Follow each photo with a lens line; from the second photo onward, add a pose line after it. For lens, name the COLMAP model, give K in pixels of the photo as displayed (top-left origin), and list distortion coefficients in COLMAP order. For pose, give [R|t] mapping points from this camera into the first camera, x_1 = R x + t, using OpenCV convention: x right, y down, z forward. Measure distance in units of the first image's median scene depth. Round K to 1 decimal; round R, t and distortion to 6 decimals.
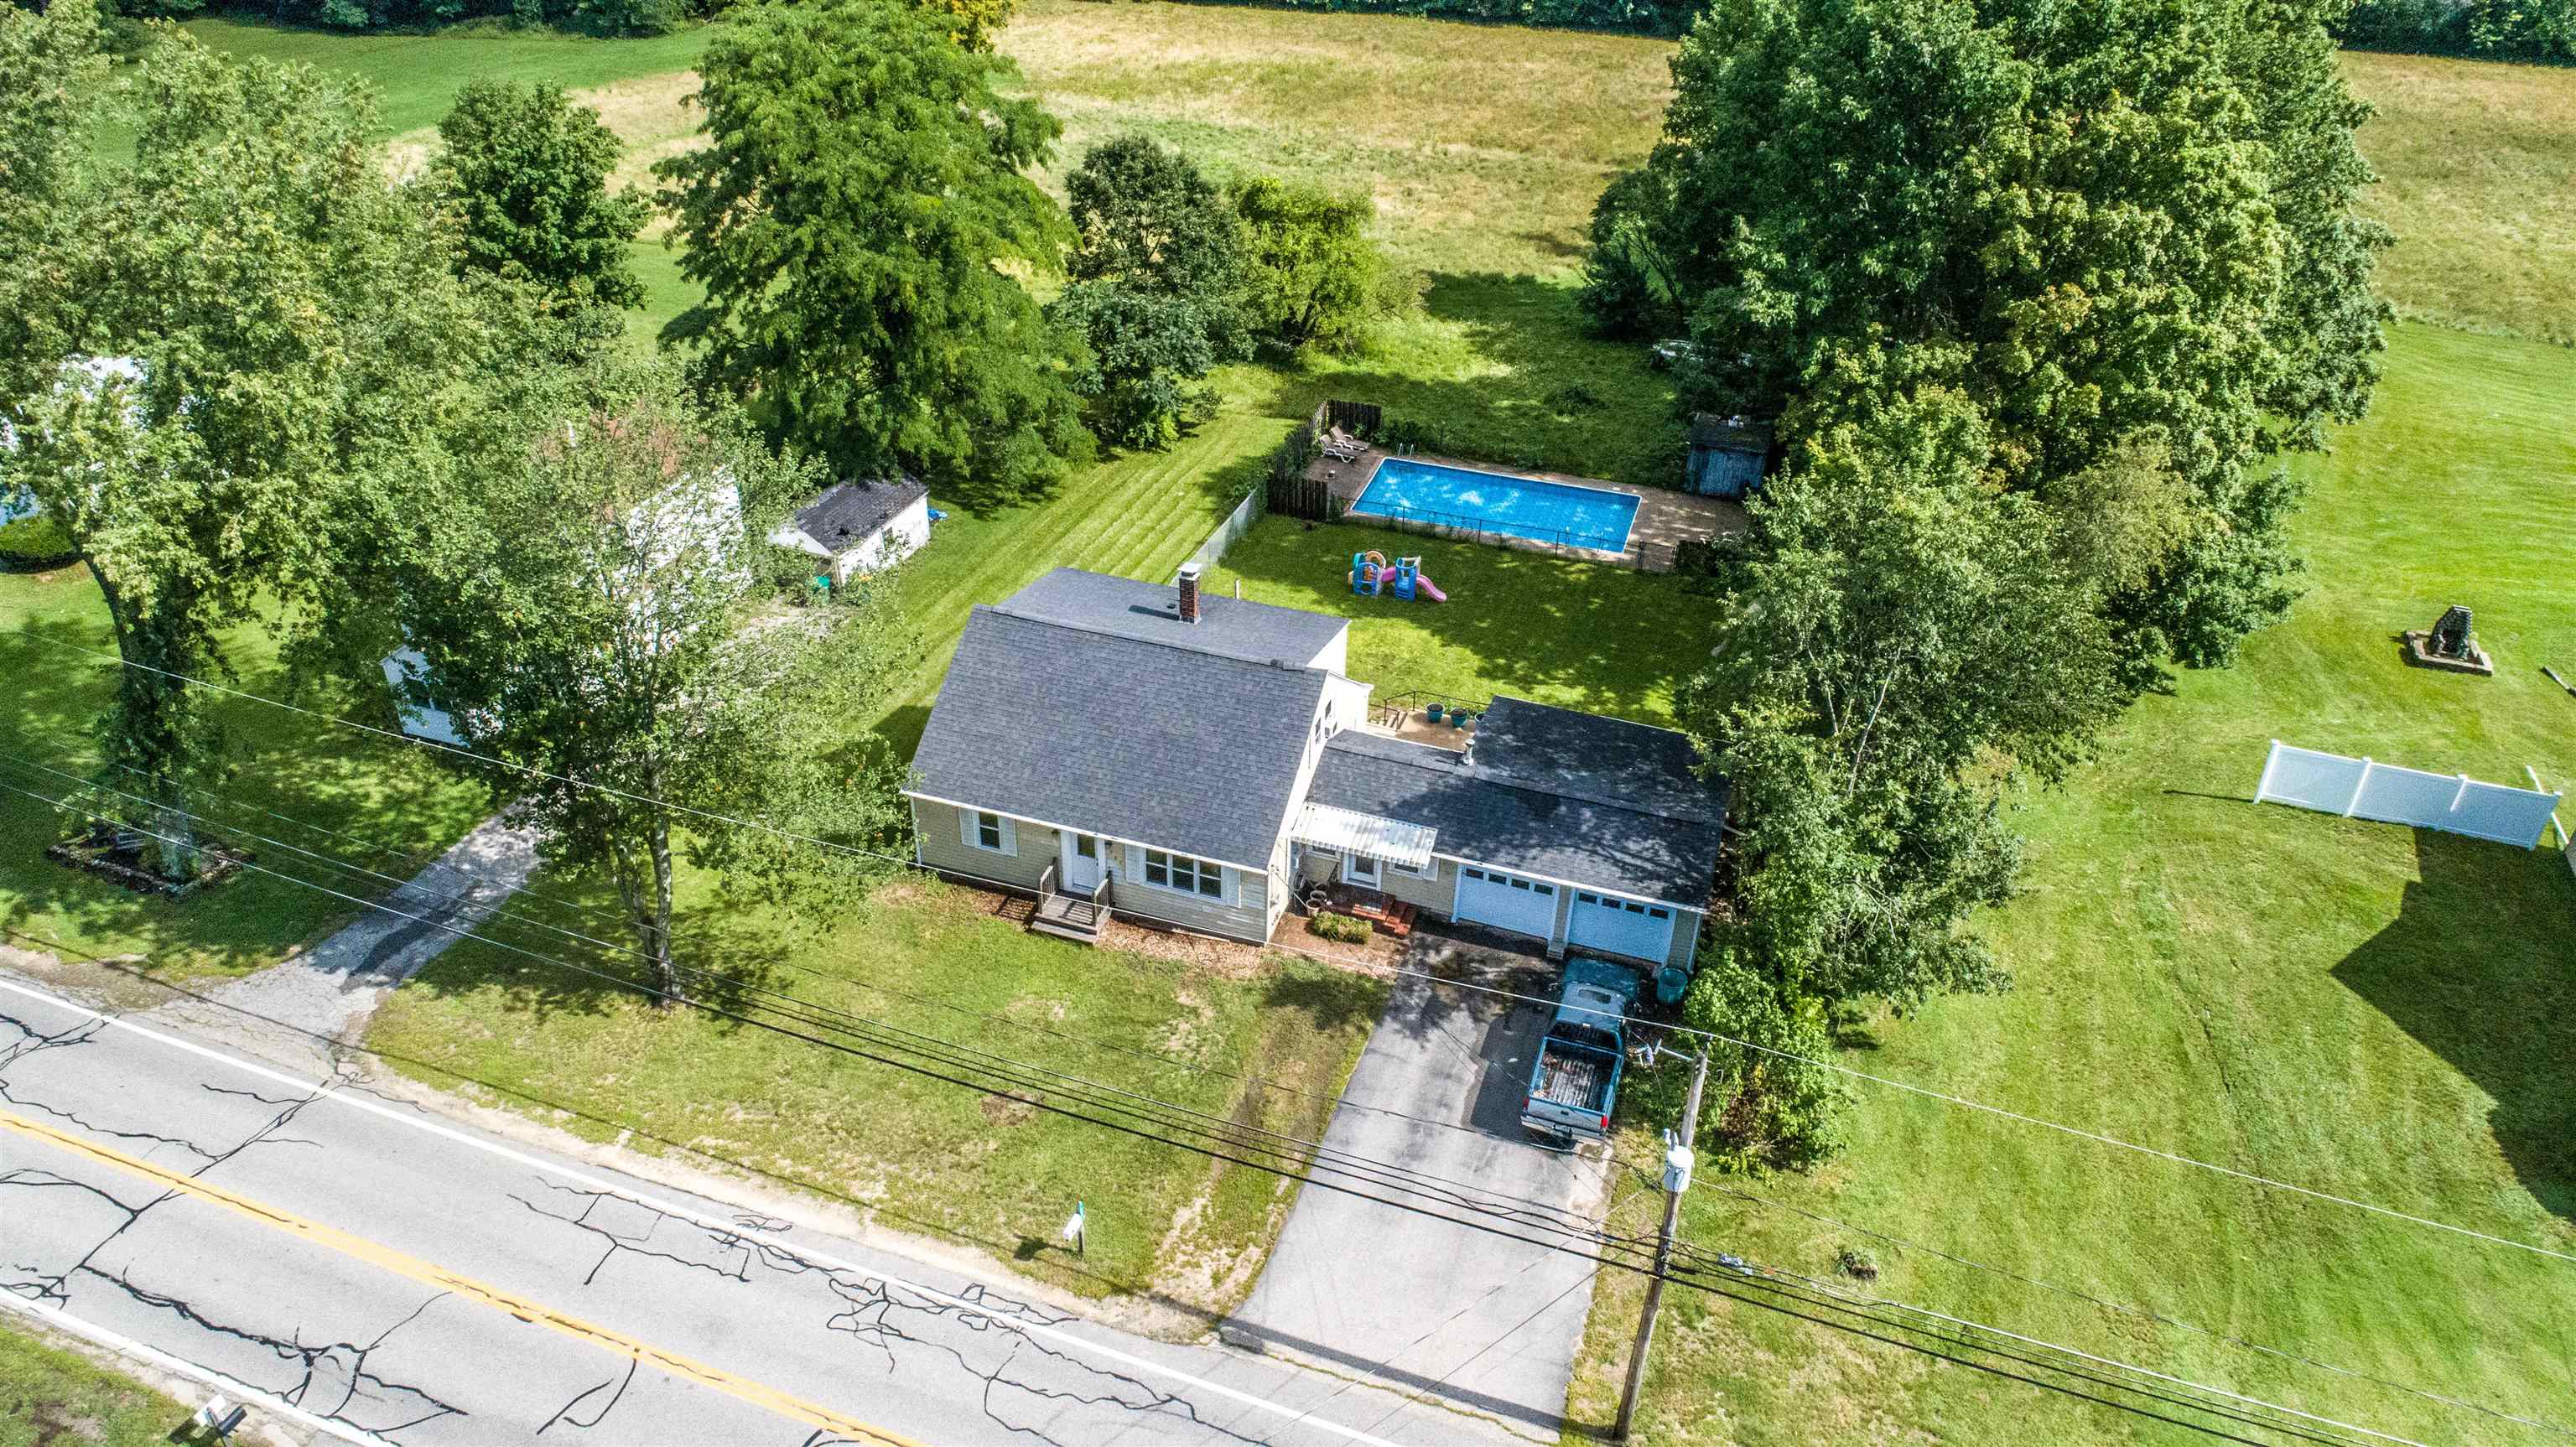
lens RADIAL K [[1733.2, 0, 1288.0], [0, 1733.2, 723.5], [0, 0, 1]] dist [-0.002479, 0.001972]
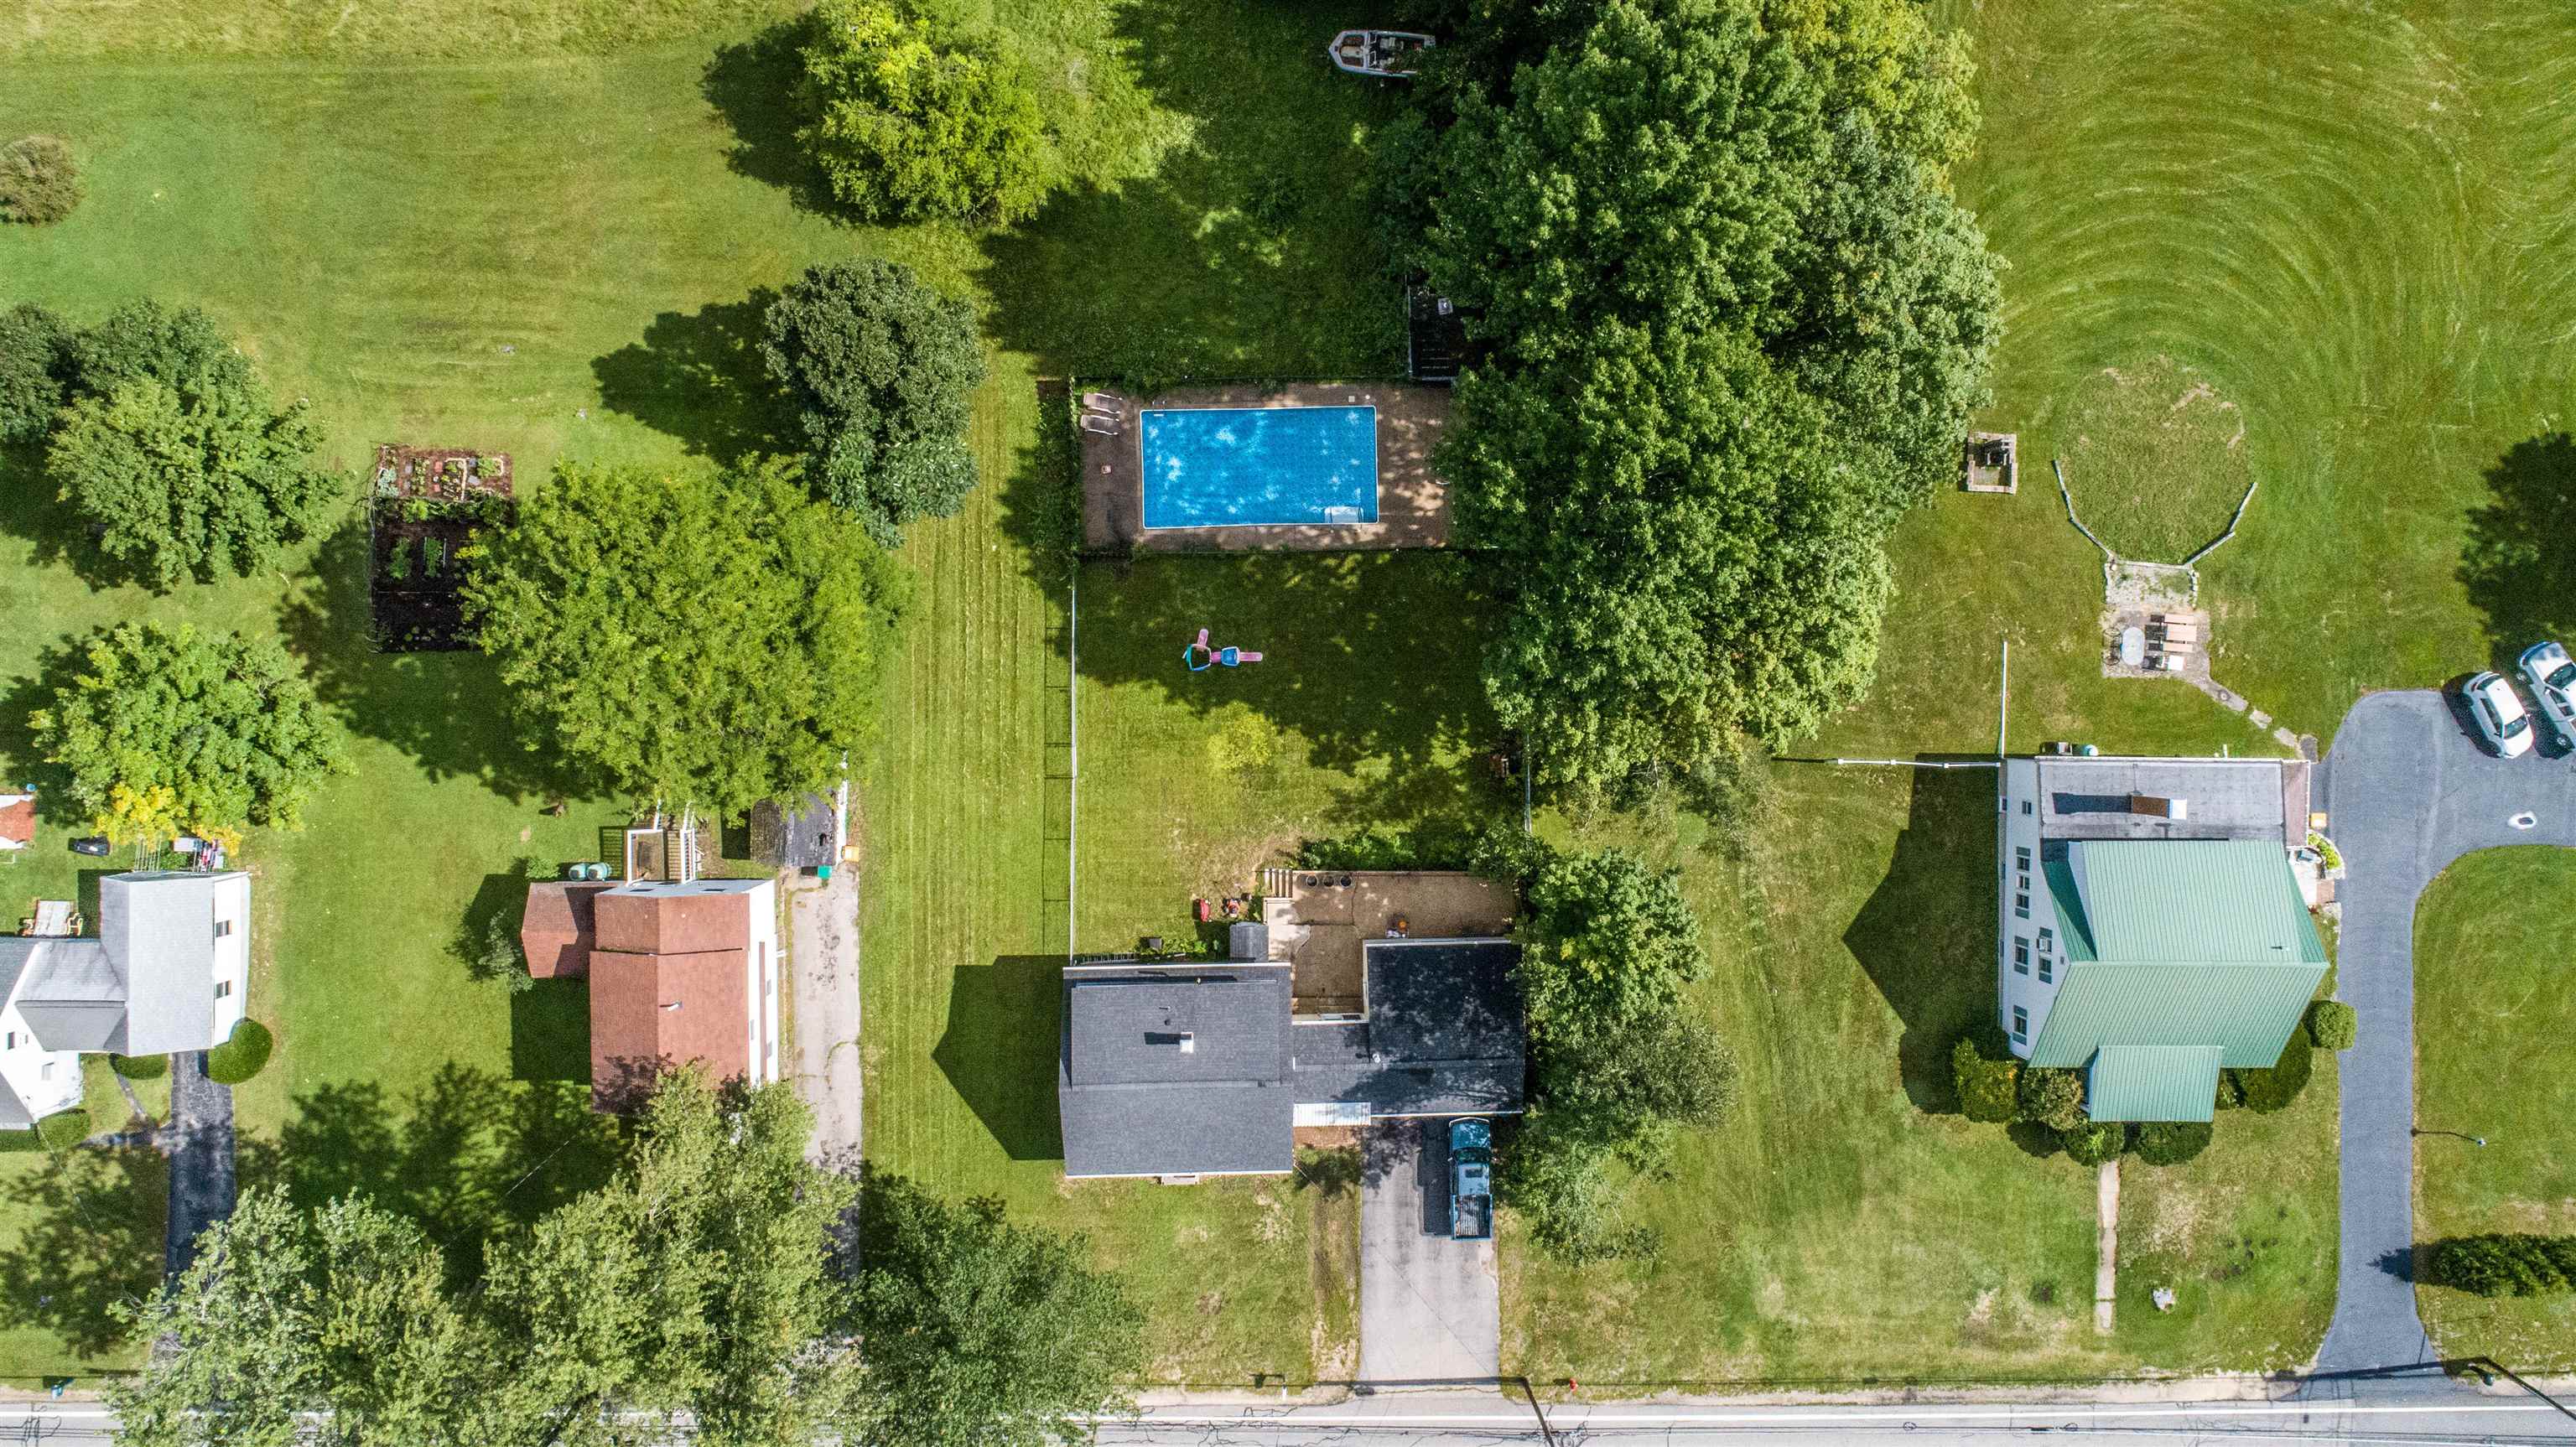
lens RADIAL K [[1733.2, 0, 1288.0], [0, 1733.2, 723.5], [0, 0, 1]] dist [-0.002479, 0.001972]
pose [[0.944238, -0.329186, -0.007184, 0.149333], [0.177966, 0.491877, 0.852283, -1.659463], [-0.277026, -0.806036, 0.523032, 0.412884]]
